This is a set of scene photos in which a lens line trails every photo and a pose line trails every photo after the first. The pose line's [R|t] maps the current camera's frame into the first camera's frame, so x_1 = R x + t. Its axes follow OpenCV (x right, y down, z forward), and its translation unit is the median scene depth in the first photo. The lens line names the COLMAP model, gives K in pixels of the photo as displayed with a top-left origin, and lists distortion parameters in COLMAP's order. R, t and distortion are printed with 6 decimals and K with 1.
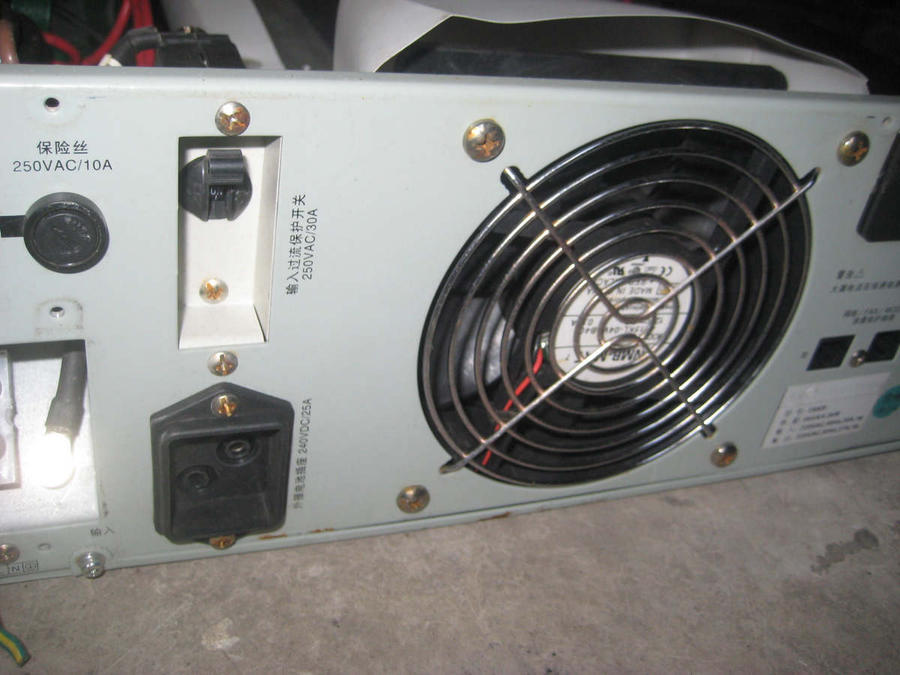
lens RADIAL K [[932.2, 0, 450.0], [0, 932.2, 337.5], [0, 0, 1]] dist [-0.168622, 0.226108]
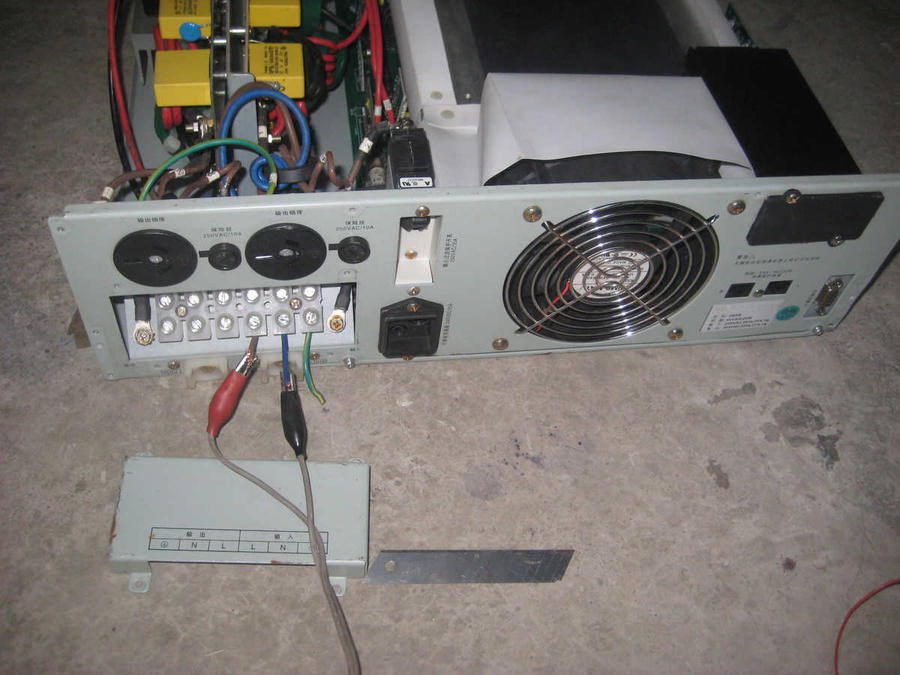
lens RADIAL K [[932.2, 0, 450.0], [0, 932.2, 337.5], [0, 0, 1]] dist [-0.168622, 0.226108]
pose [[0.977596, 0.124286, -0.169879, 0.205517], [-0.066463, 0.948041, 0.311128, -0.487669], [0.199721, -0.292867, 0.935062, -0.971279]]
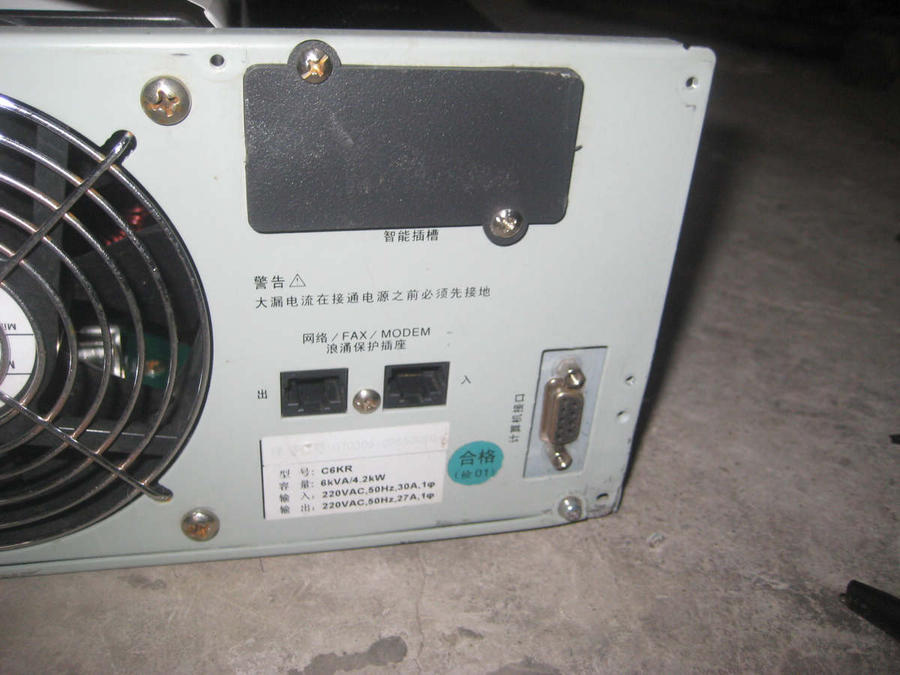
lens RADIAL K [[932.2, 0, 450.0], [0, 932.2, 337.5], [0, 0, 1]] dist [-0.168622, 0.226108]
pose [[0.987084, -0.003392, -0.160169, 0.748212], [-0.007474, 0.997712, -0.067188, 0.025290], [0.160031, 0.067517, 0.984800, 0.318900]]
